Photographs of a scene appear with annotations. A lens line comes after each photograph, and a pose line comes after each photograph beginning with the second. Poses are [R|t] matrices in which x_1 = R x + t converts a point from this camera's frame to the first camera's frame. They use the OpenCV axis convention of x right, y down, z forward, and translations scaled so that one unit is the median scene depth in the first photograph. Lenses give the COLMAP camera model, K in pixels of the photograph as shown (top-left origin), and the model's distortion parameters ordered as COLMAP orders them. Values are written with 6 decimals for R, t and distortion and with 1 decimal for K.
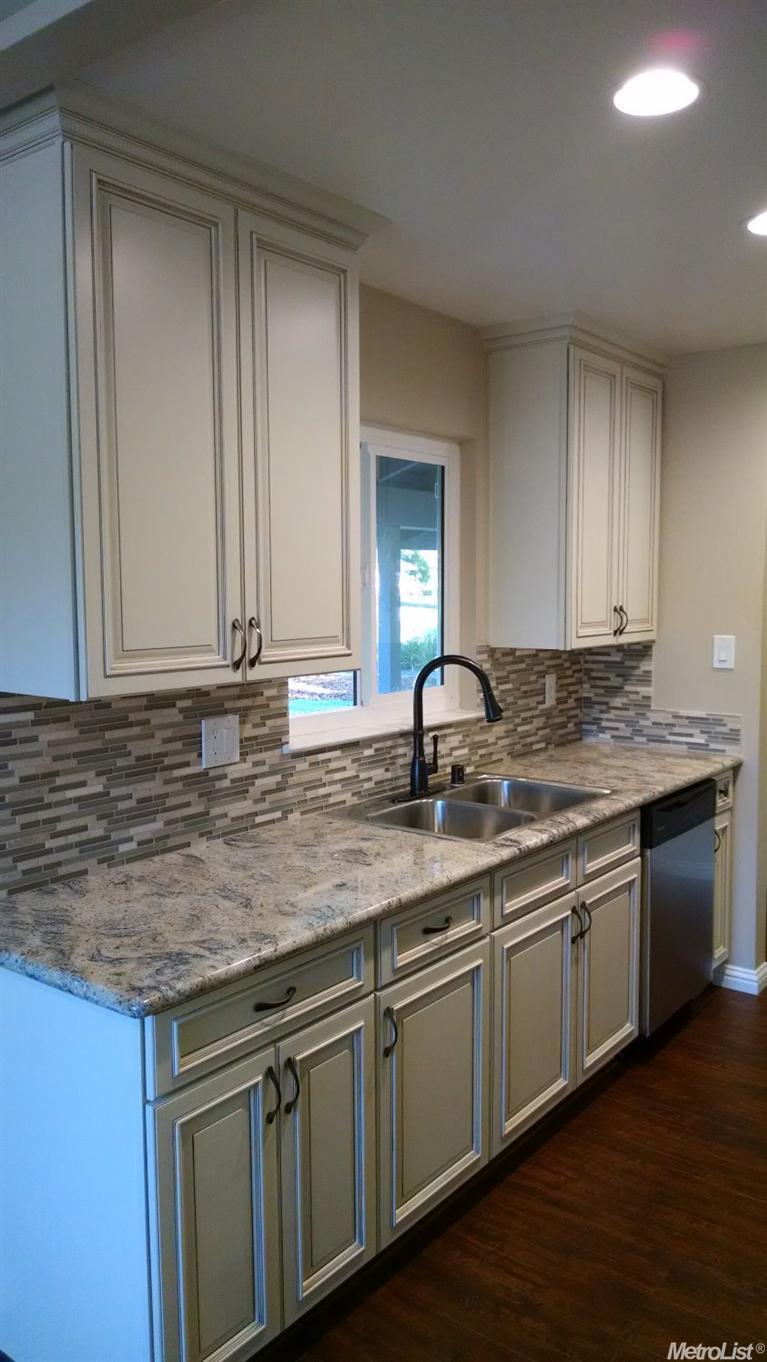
lens RADIAL K [[1033.7, 0, 379.6], [0, 1033.7, 682.3], [0, 0, 1]] dist [0.025005, -0.050851]
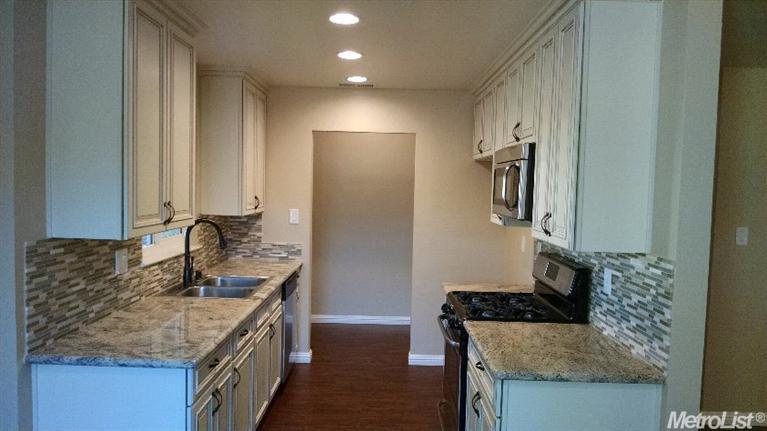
lens RADIAL K [[582.1, 0, 380.2], [0, 582.1, 216.3], [0, 0, 1]] dist [0.025005, -0.050851]
pose [[0.796694, -0.009236, 0.604312, -0.418043], [0.029316, 0.999297, -0.023376, 0.009276], [-0.603672, 0.036340, 0.796404, -0.210118]]
